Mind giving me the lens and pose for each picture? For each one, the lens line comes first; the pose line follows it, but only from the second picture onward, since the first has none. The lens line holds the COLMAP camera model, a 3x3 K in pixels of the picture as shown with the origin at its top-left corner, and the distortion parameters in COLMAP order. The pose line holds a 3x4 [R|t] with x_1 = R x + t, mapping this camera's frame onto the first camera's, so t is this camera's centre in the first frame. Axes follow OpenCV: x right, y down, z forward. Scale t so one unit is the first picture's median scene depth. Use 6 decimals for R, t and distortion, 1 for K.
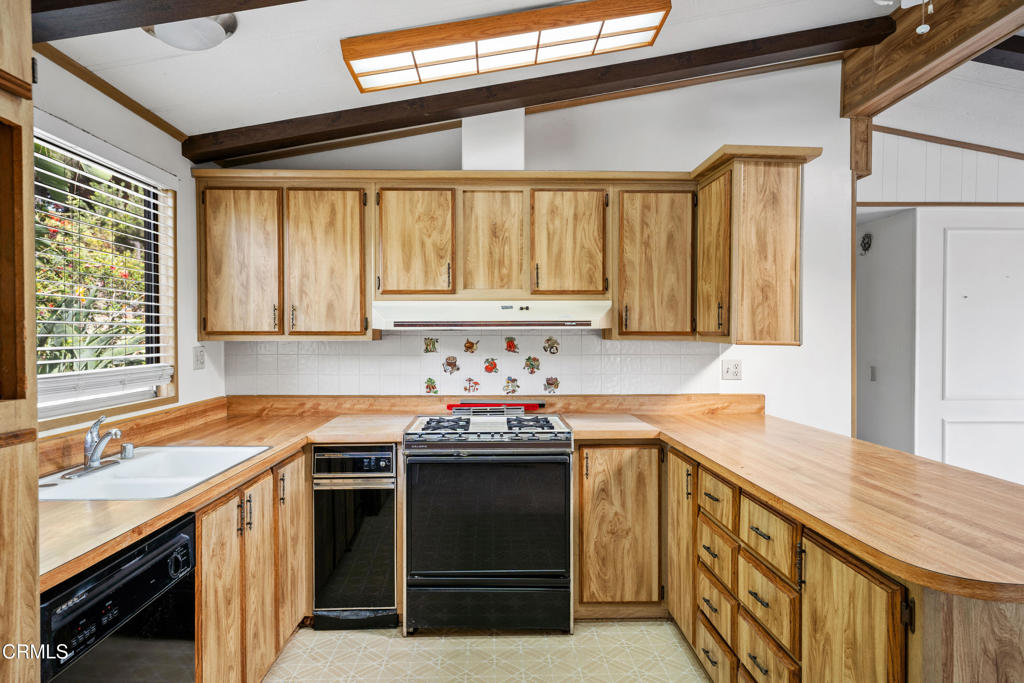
lens RADIAL K [[619.9, 0, 507.7], [0, 619.9, 342.8], [0, 0, 1]] dist [0.007633, -0.000012]
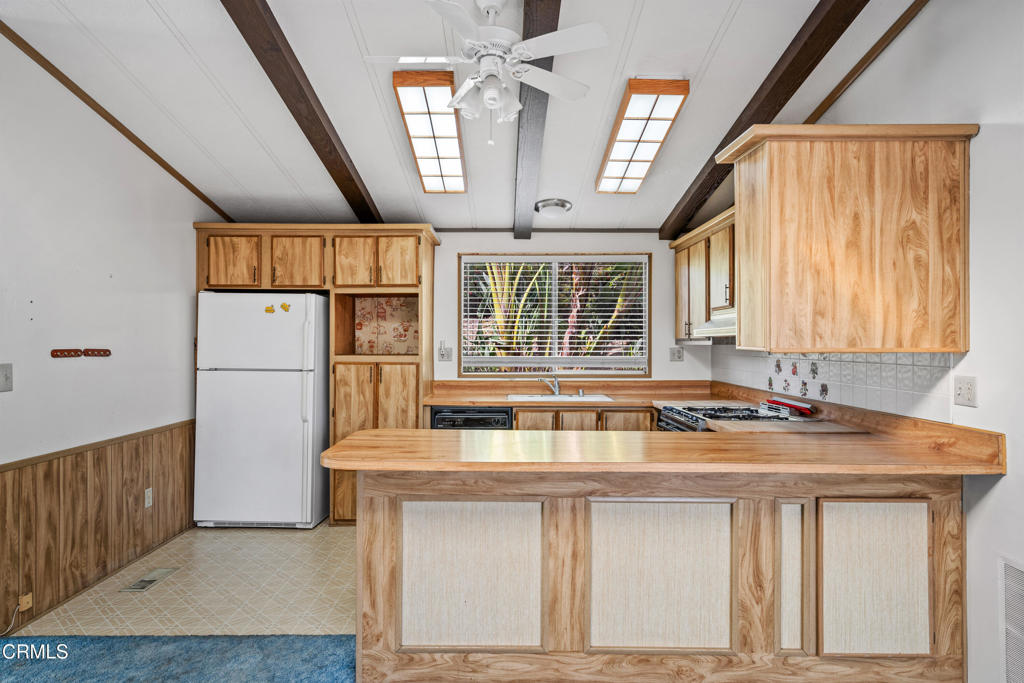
lens RADIAL K [[609.9, 0, 509.5], [0, 609.9, 342.7], [0, 0, 1]] dist [0.008182, 0.000317]
pose [[-0.016597, 0.002068, -0.999860, 1.168243], [-0.012196, 0.999923, 0.002271, -0.005566], [0.999788, 0.012232, -0.016571, 0.577249]]
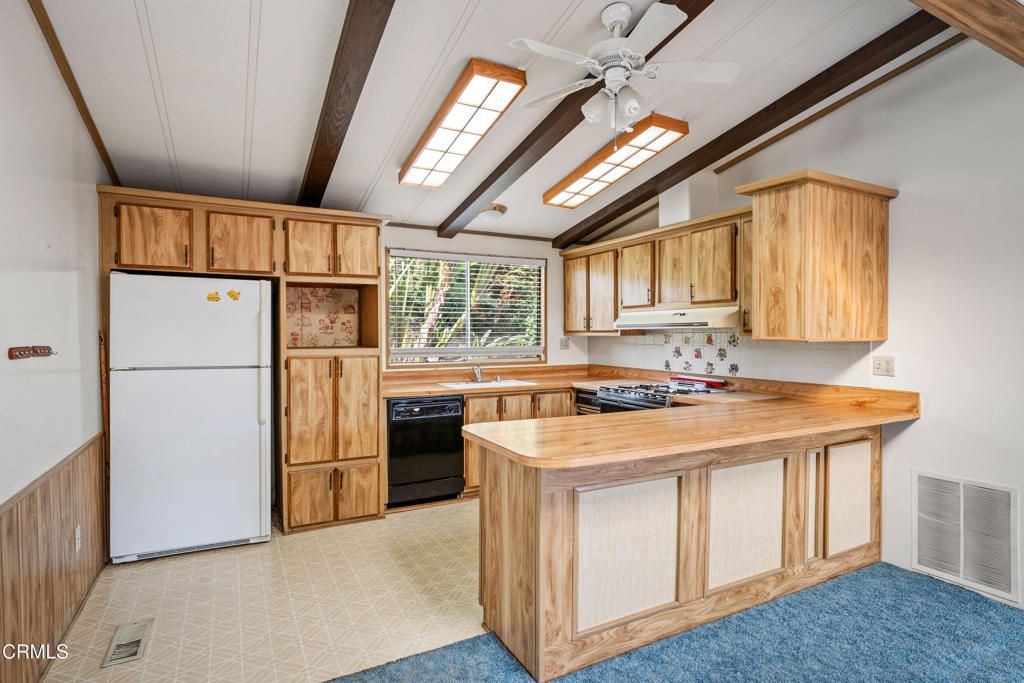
lens RADIAL K [[521.1, 0, 508.8], [0, 521.1, 343.0], [0, 0, 1]] dist [-0.009345, 0.001126]
pose [[0.449110, 0.017939, -0.893296, 0.955306], [-0.009141, 0.999838, 0.015483, -0.002487], [0.893430, 0.001212, 0.449202, 0.066857]]
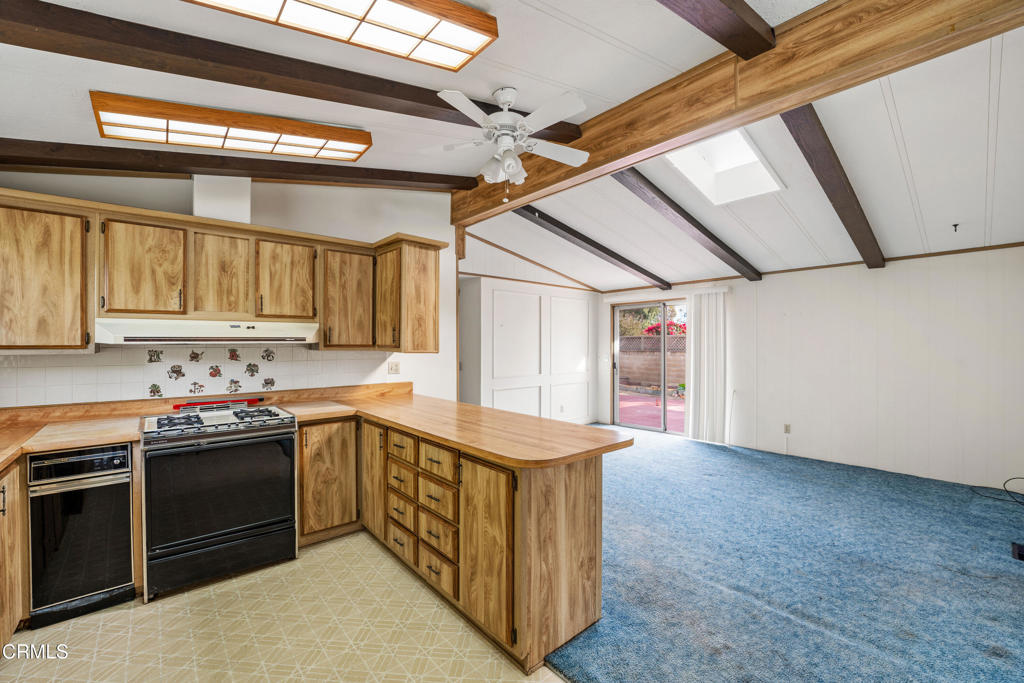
lens RADIAL K [[417.1, 0, 508.9], [0, 417.1, 342.8], [0, 0, 1]] dist [-0.031973, 0.003838]
pose [[0.775112, -0.000259, 0.631824, -0.102569], [0.007062, 0.999941, -0.008253, -0.011509], [-0.631785, 0.010859, 0.775068, -0.034228]]
